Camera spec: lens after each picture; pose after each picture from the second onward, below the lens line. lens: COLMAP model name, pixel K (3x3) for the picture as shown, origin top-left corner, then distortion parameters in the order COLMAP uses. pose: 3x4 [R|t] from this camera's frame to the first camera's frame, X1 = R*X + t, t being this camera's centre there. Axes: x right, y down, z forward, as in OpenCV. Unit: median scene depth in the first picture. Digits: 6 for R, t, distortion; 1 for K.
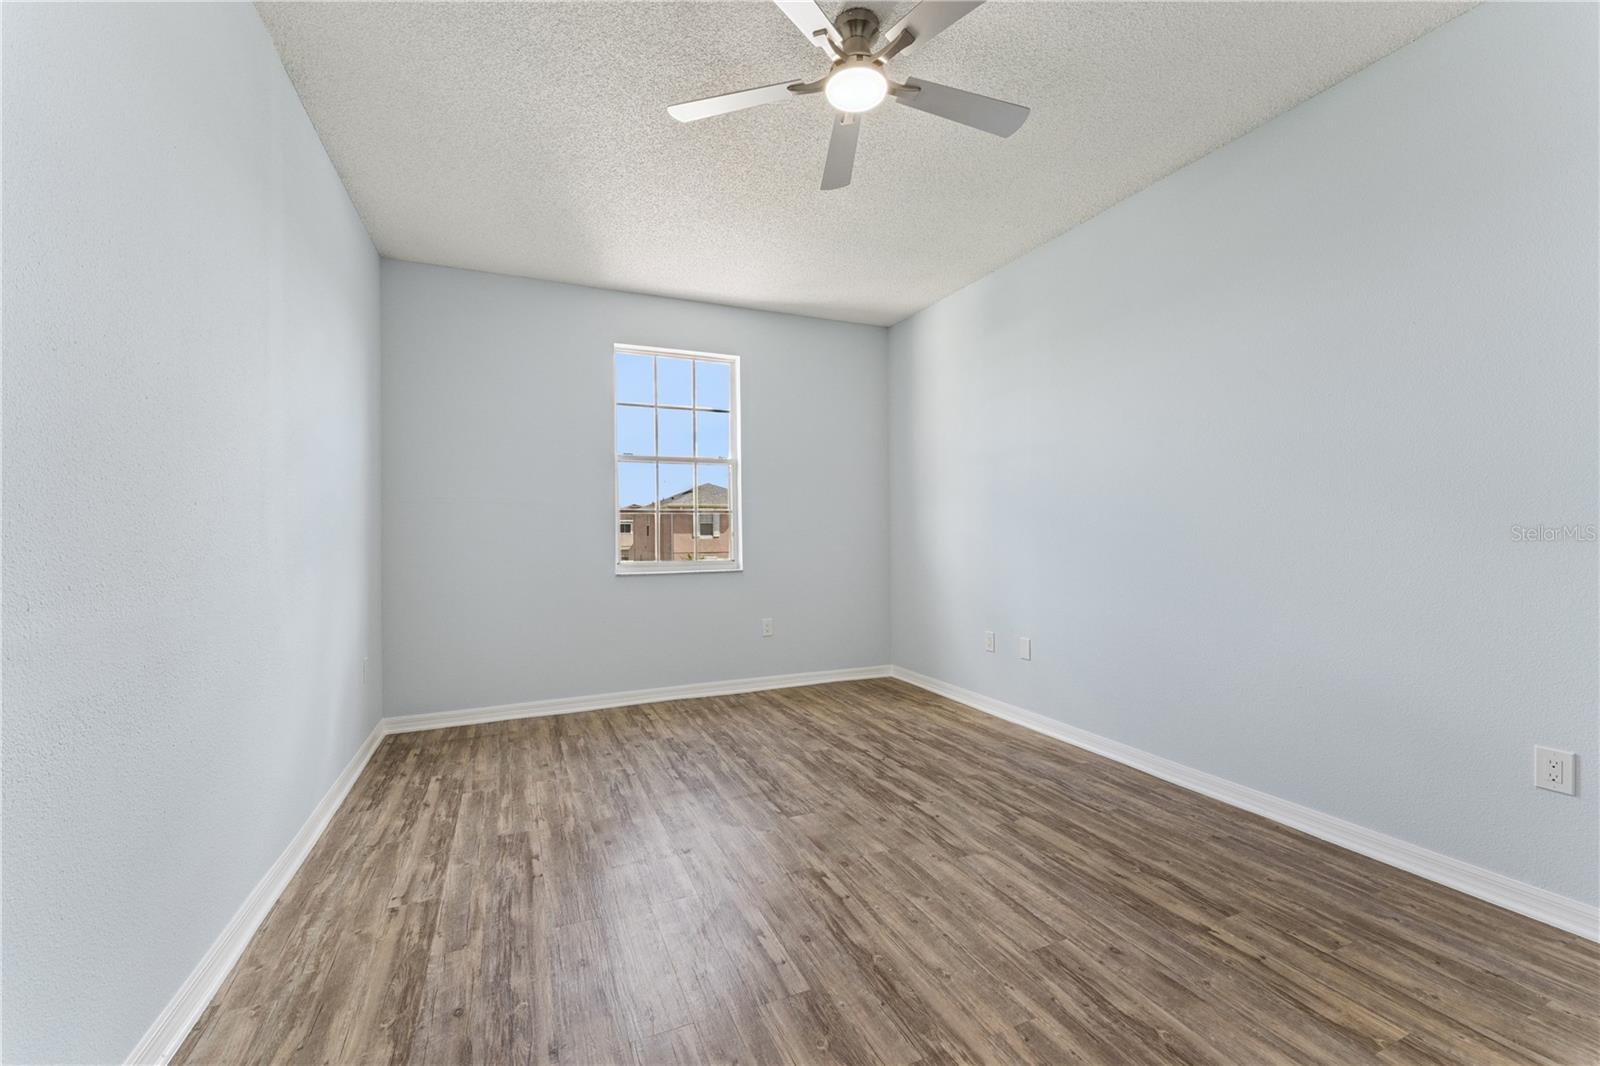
lens RADIAL K [[668.1, 0, 799.2], [0, 668.1, 539.6], [0, 0, 1]] dist [-0.004646, 0.000506]
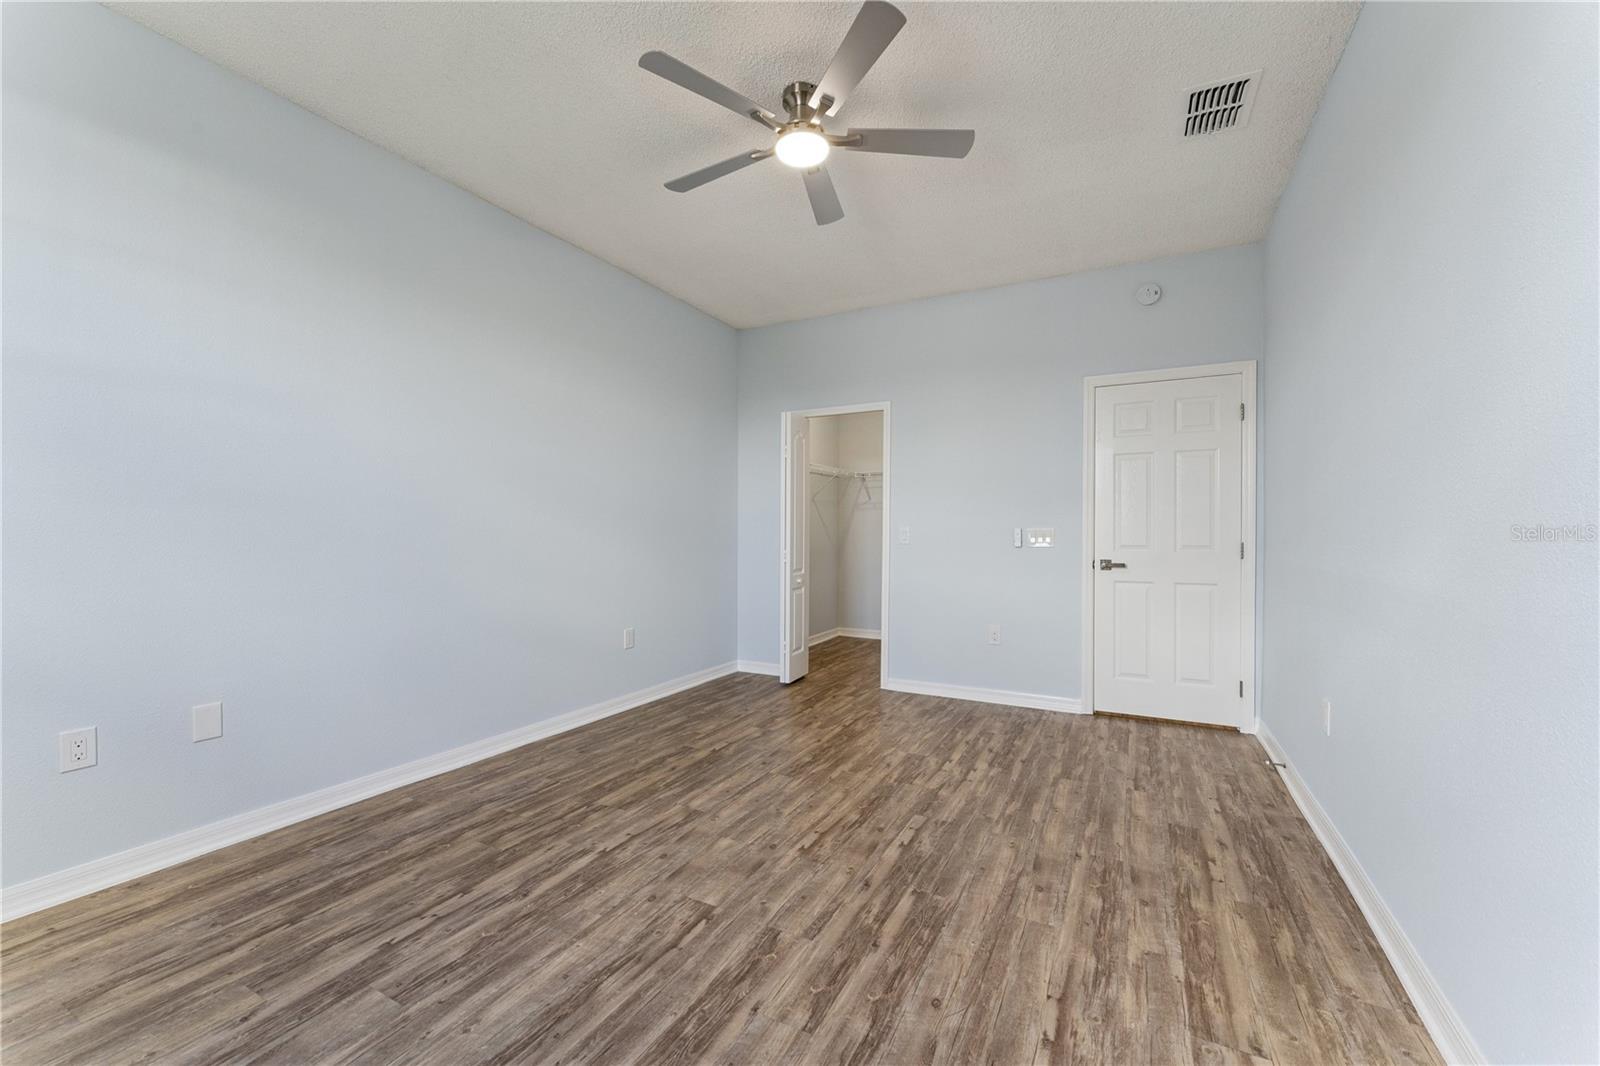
lens RADIAL K [[668.1, 0, 800.3], [0, 668.1, 529.7], [0, 0, 1]] dist [-0.004646, 0.000506]
pose [[-0.643095, 0.006548, 0.765758, -0.673666], [0.007585, 0.999969, -0.002180, 0.000027], [-0.765749, 0.004406, -0.643125, 1.461598]]
